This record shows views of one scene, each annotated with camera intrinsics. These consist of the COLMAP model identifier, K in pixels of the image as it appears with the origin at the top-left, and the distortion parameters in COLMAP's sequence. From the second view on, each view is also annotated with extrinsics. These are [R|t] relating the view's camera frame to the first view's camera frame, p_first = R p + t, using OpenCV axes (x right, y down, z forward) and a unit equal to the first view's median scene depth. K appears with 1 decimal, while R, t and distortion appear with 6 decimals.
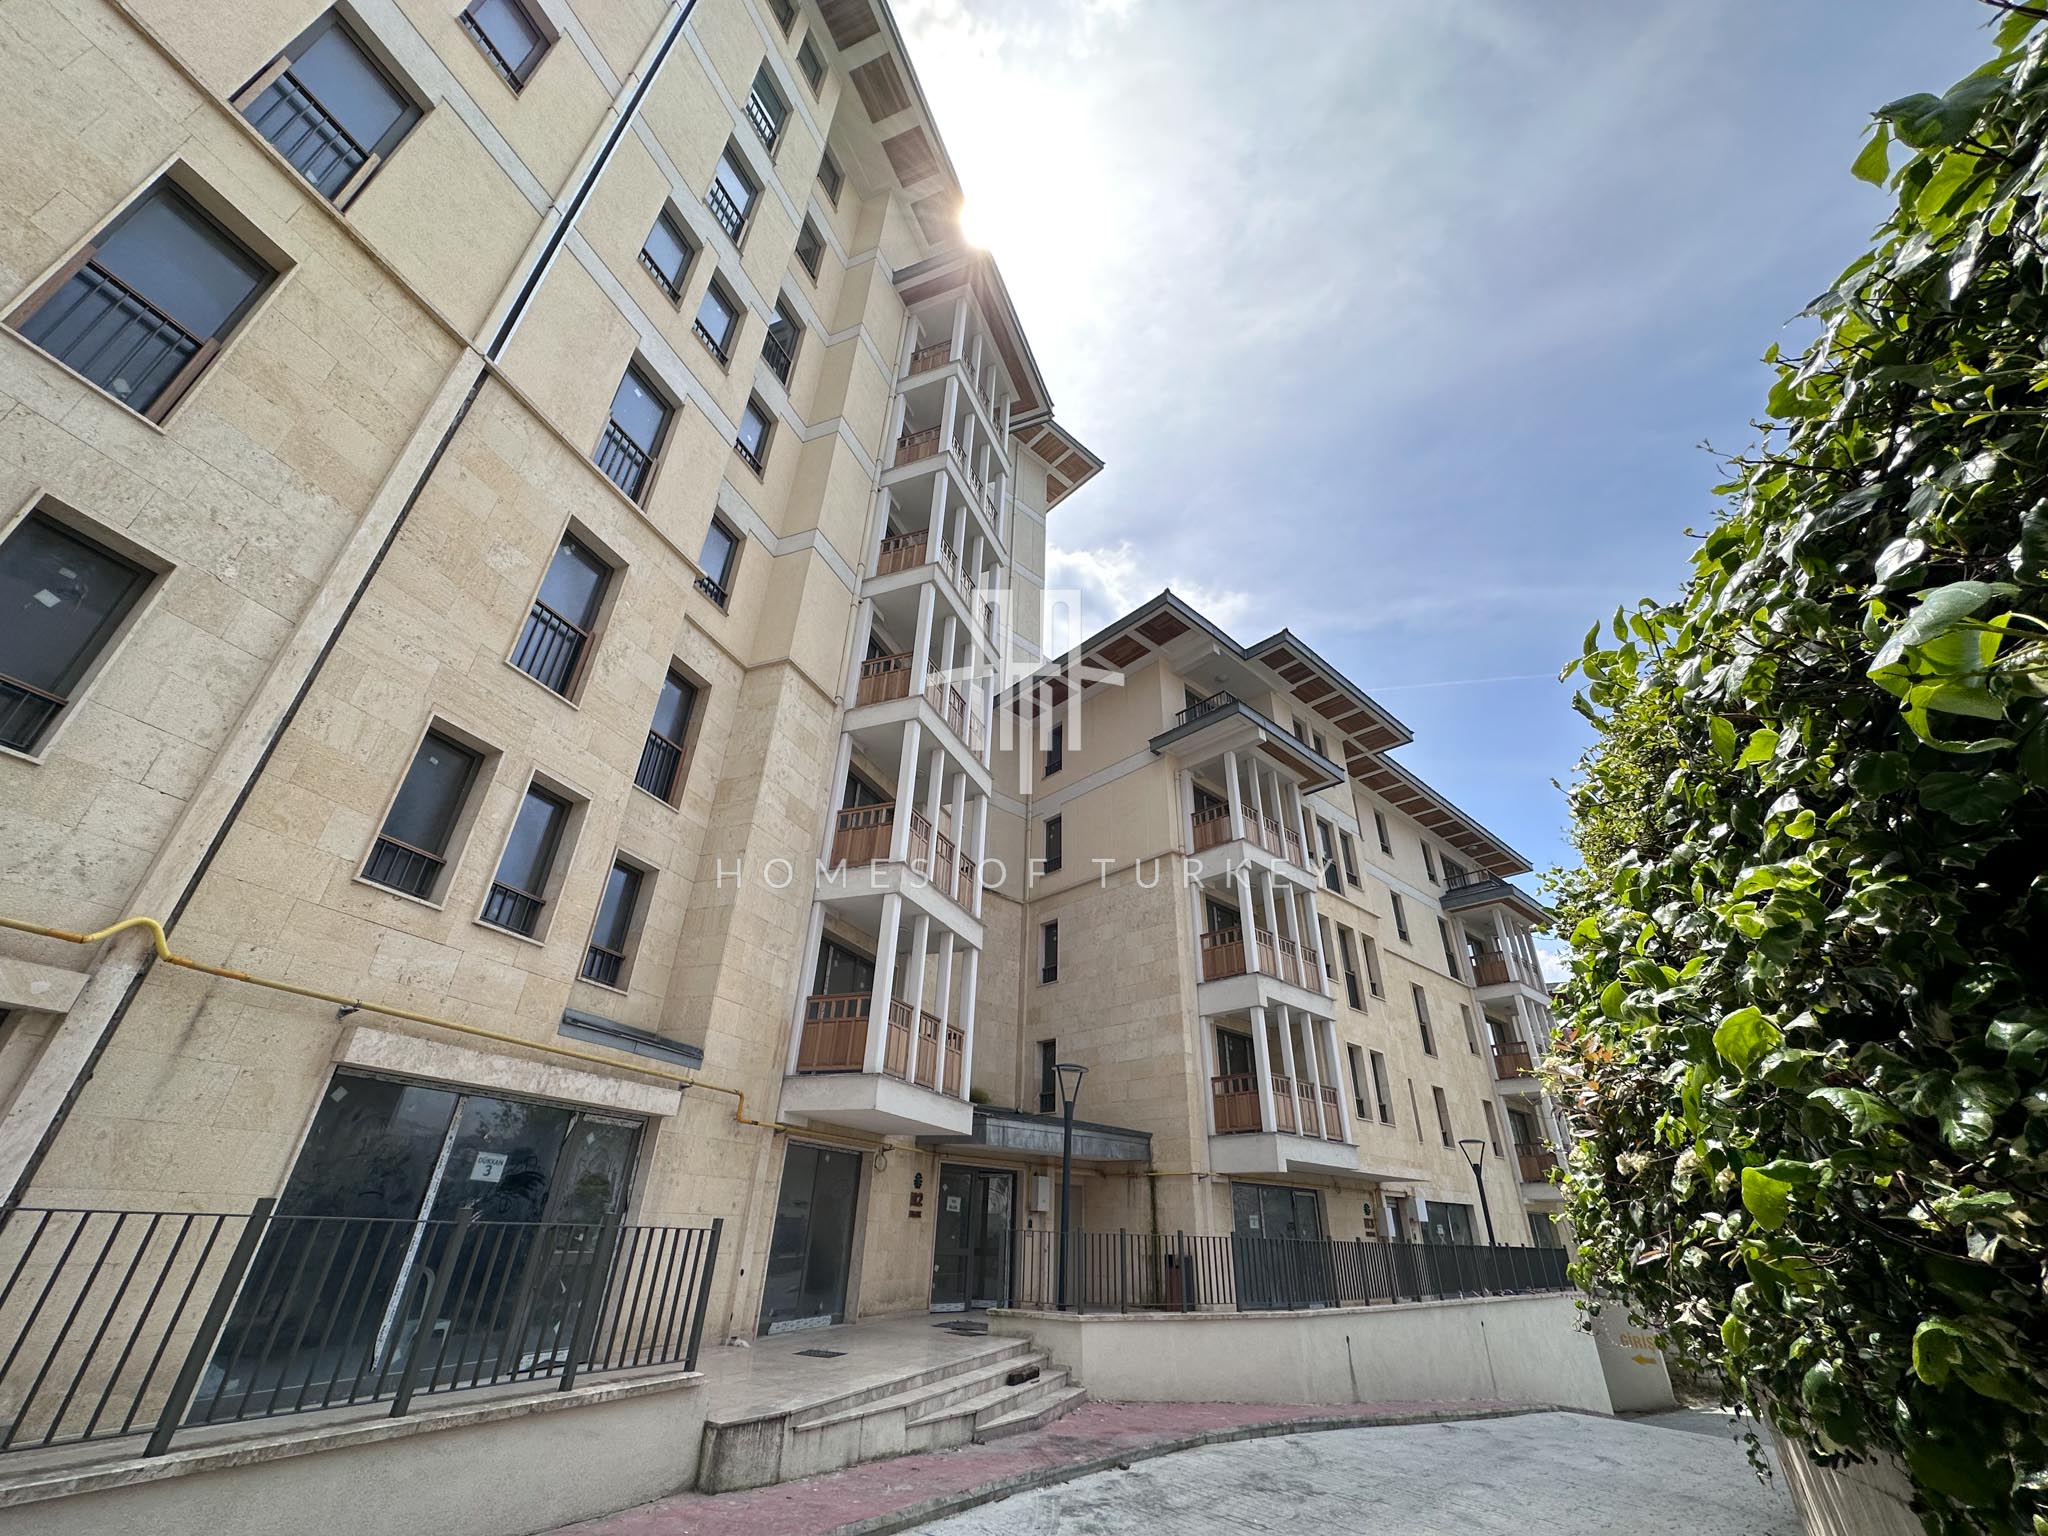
lens RADIAL K [[814.5, 0, 1020.9], [0, 814.5, 767.7], [0, 0, 1]] dist [-0.001446, -0.000100]
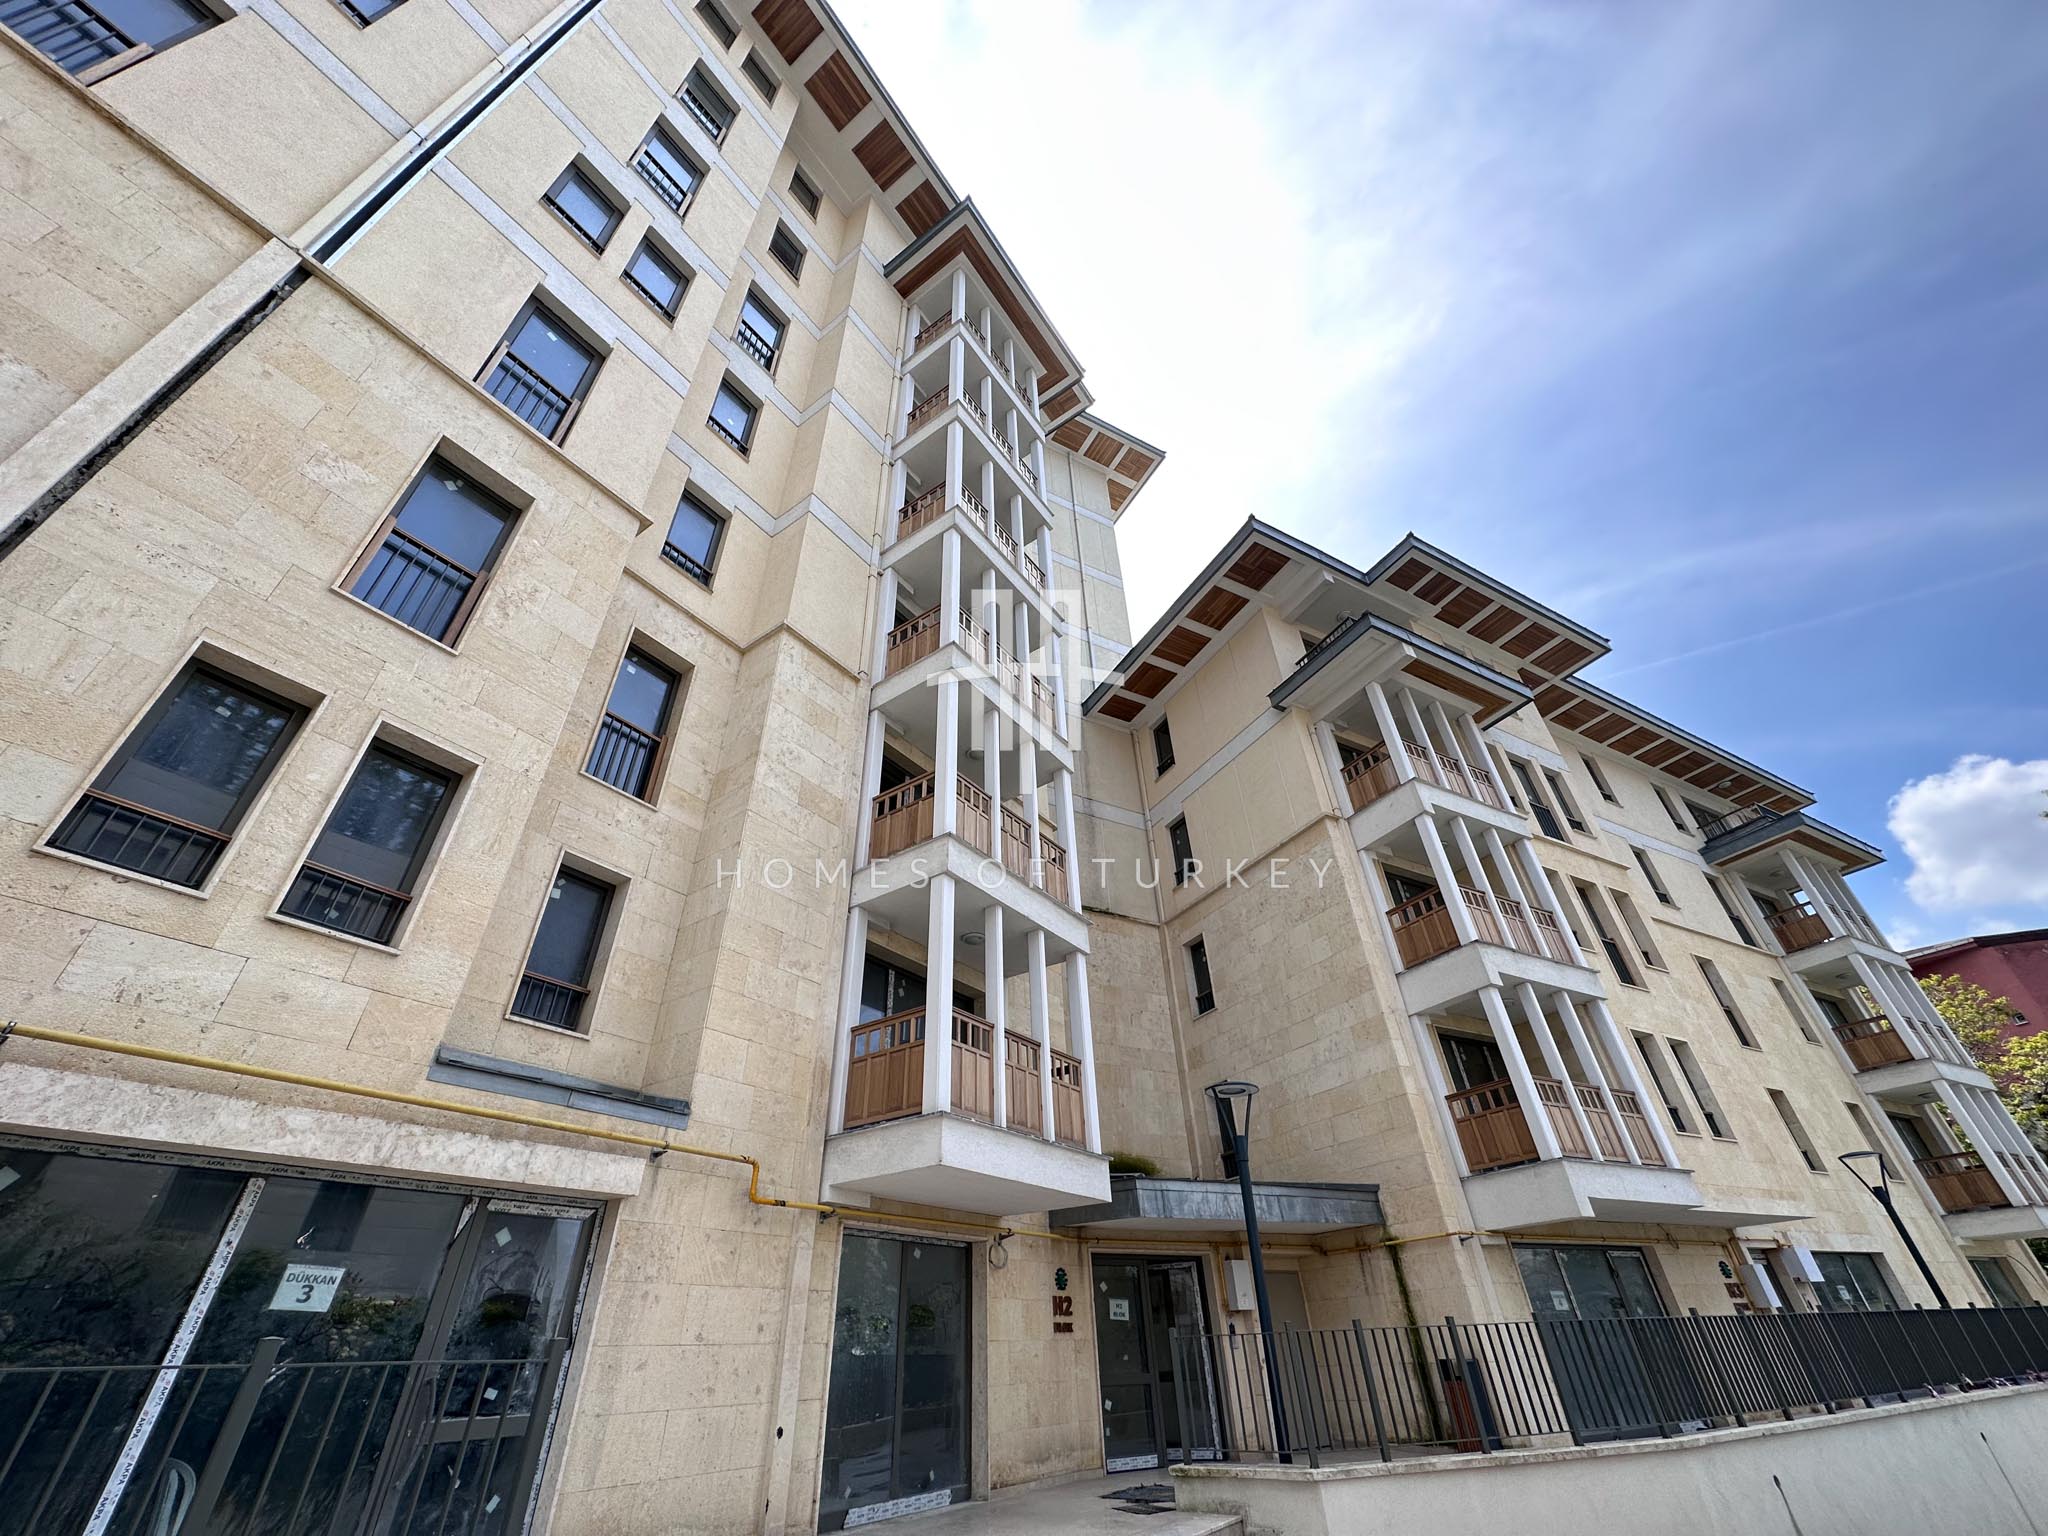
lens RADIAL K [[814.5, 0, 1020.9], [0, 814.5, 767.7], [0, 0, 1]] dist [-0.001446, -0.000100]
pose [[0.968267, -0.193868, -0.157717, 0.048906], [0.174717, 0.976330, -0.127487, 0.154318], [0.178700, 0.095885, 0.979220, 0.245442]]
